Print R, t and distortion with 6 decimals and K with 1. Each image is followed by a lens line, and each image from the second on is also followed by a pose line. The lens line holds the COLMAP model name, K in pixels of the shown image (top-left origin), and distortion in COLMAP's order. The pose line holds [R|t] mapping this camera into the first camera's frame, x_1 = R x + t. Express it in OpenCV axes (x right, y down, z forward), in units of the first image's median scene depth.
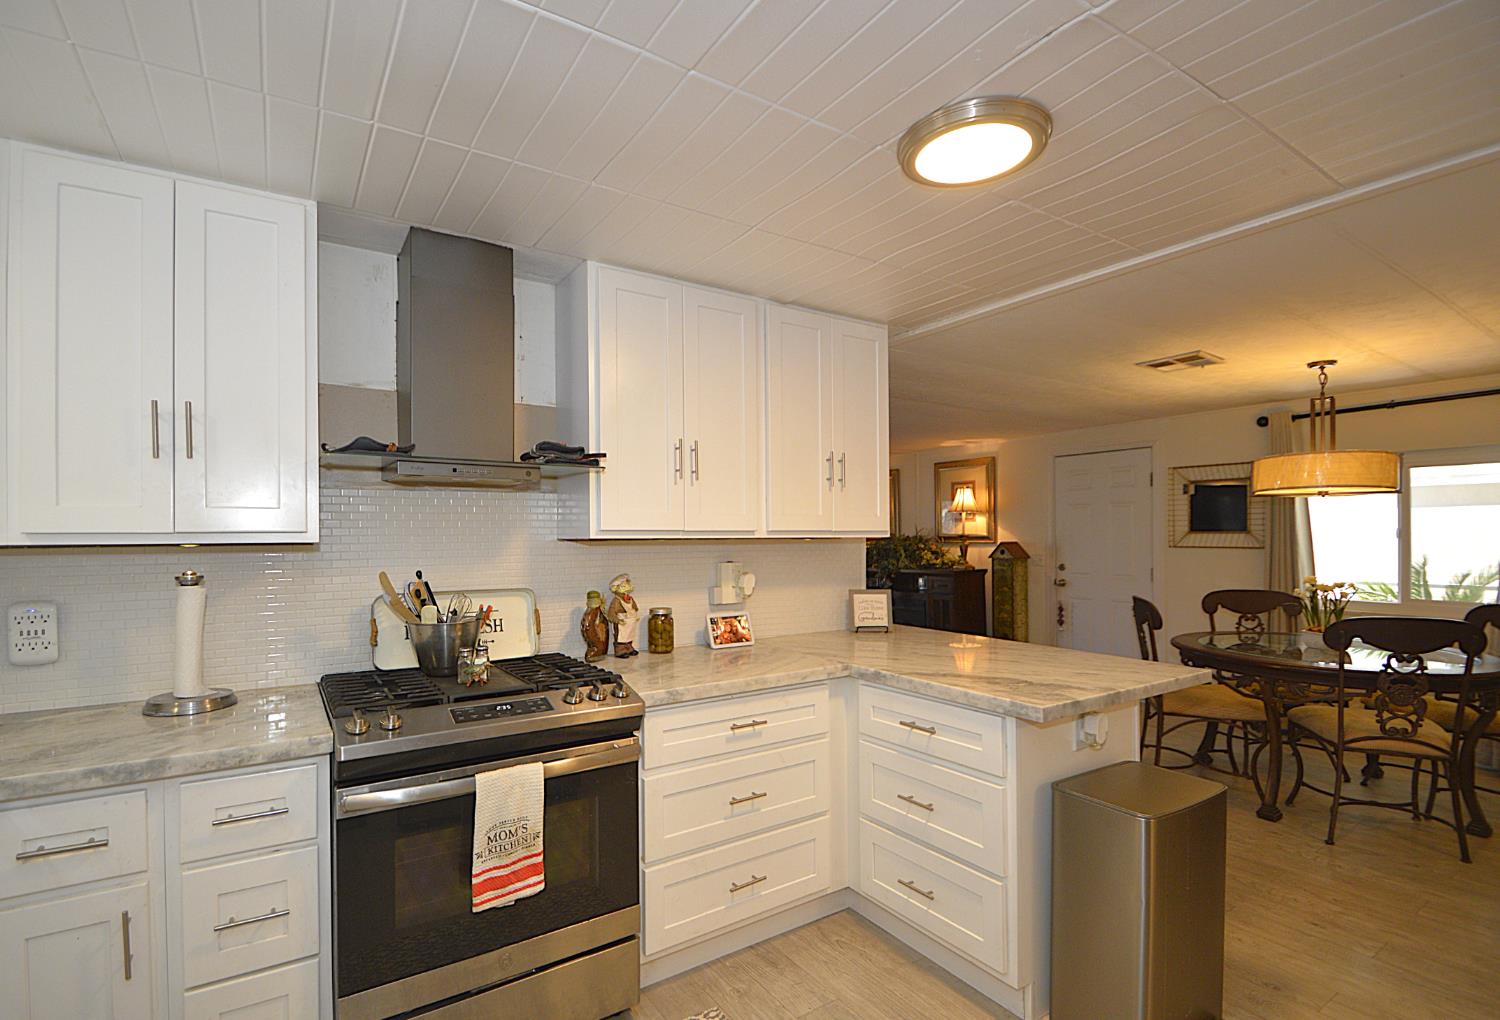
lens RADIAL K [[706.3, 0, 732.0], [0, 706.3, 538.5], [0, 0, 1]] dist [-0.010505, -0.000867]
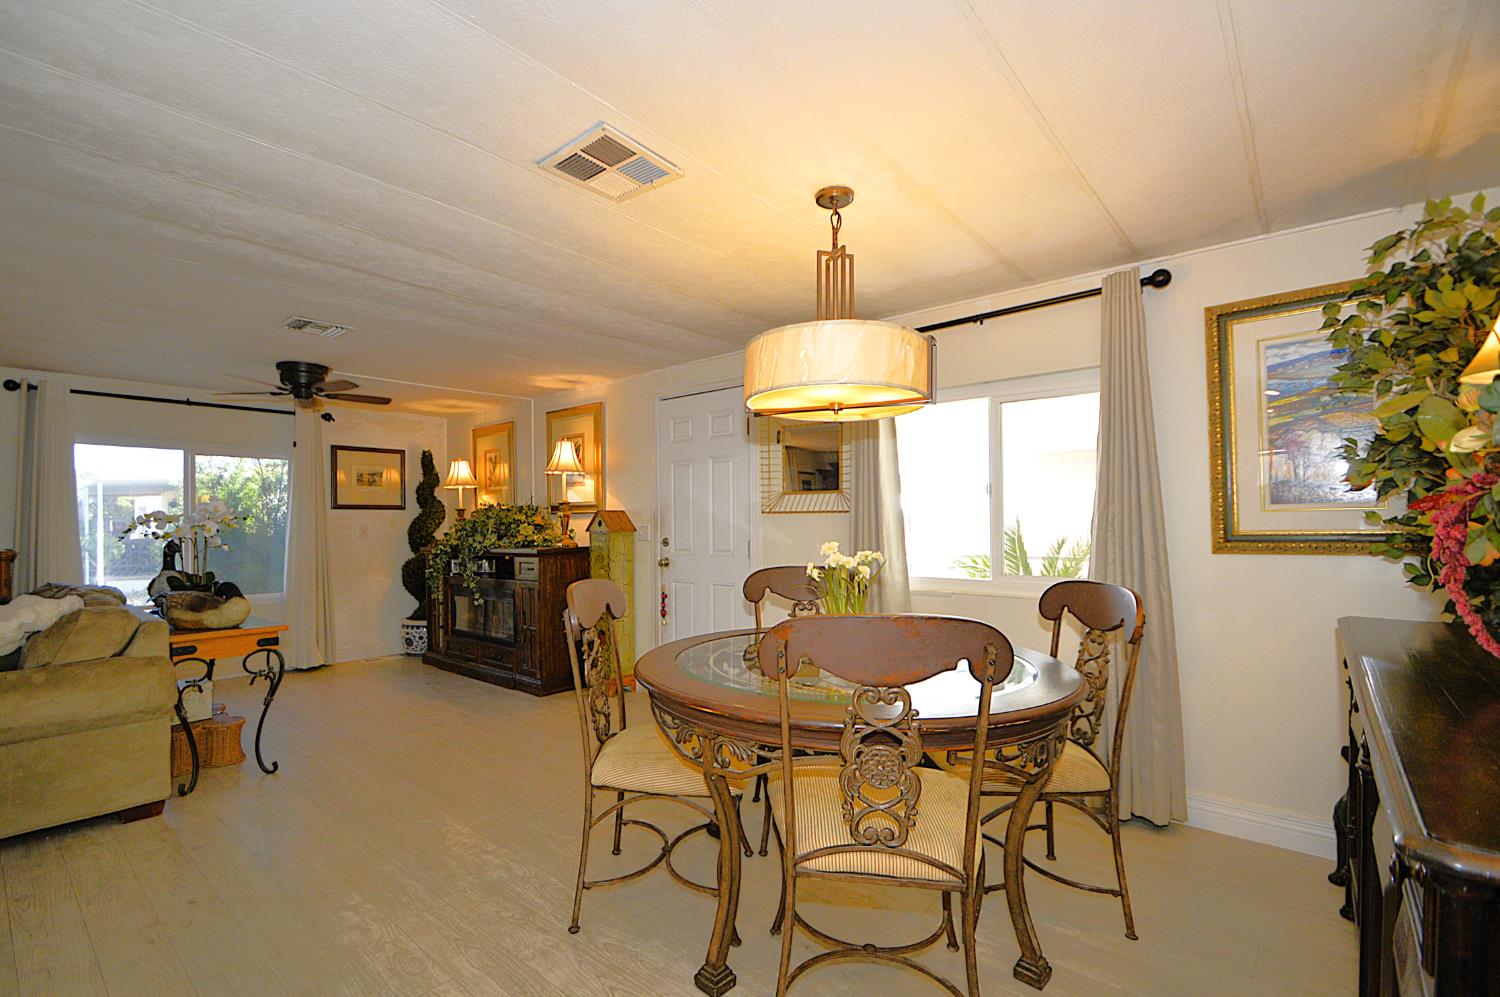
lens RADIAL K [[692.9, 0, 740.2], [0, 692.9, 512.9], [0, 0, 1]] dist [-0.010647, -0.002809]
pose [[0.955402, 0.003459, 0.295288, 0.319440], [0.001443, 0.999865, -0.016380, 0.021031], [-0.295305, 0.016076, 0.955268, 0.244579]]
